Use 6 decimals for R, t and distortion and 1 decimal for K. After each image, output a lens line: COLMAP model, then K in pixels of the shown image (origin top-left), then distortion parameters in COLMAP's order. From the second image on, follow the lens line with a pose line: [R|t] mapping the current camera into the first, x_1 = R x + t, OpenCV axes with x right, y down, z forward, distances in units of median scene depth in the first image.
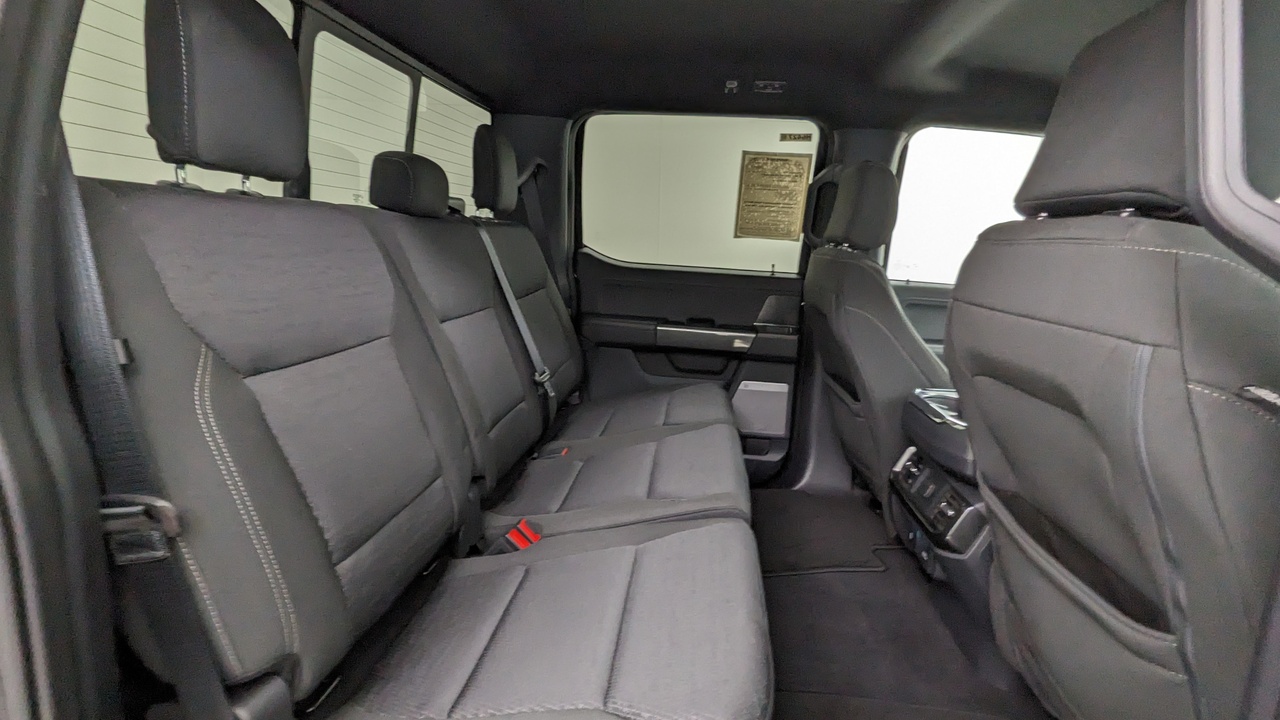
lens RADIAL K [[606.8, 0, 640.0], [0, 606.8, 360.0], [0, 0, 1]] dist [0.002443, 0.000299]
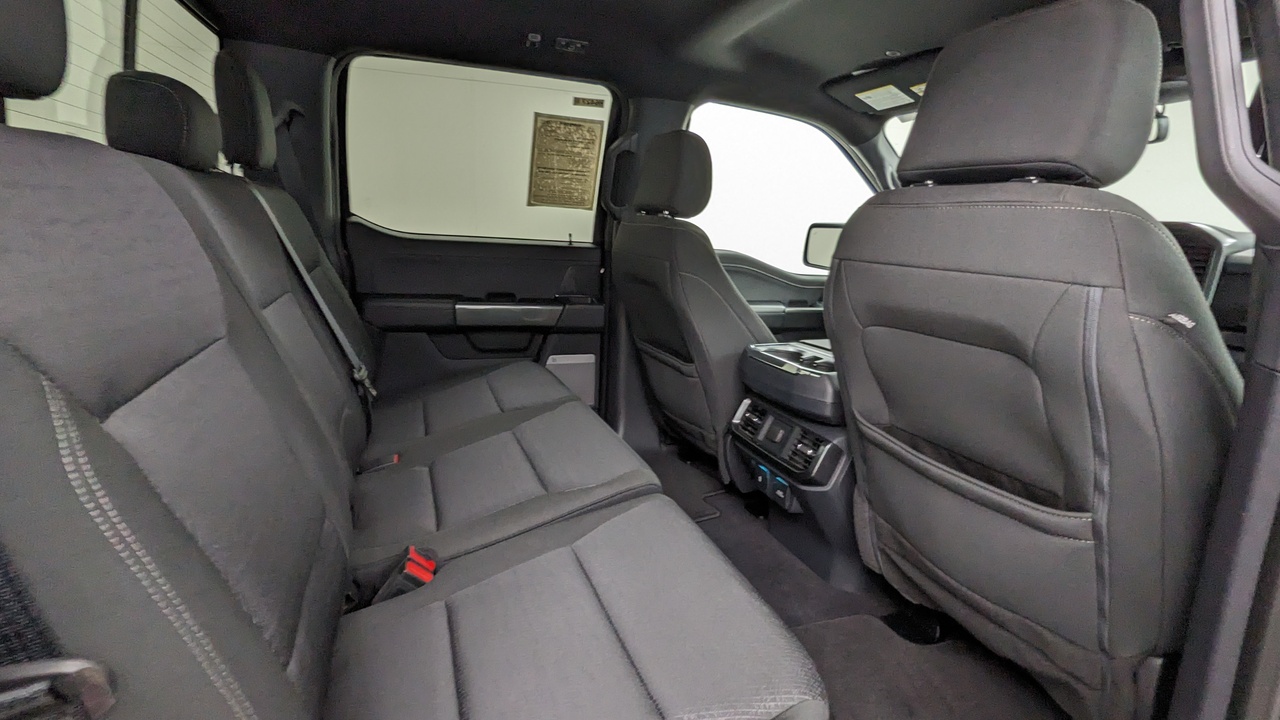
lens RADIAL K [[609.4, 0, 640.0], [0, 609.4, 360.0], [0, 0, 1]] dist [0.001676, 0.000351]
pose [[0.895450, -0.102729, 0.433146, -0.137267], [0.083836, 0.994514, 0.062555, -0.008087], [-0.437196, -0.019701, 0.899150, 0.071988]]
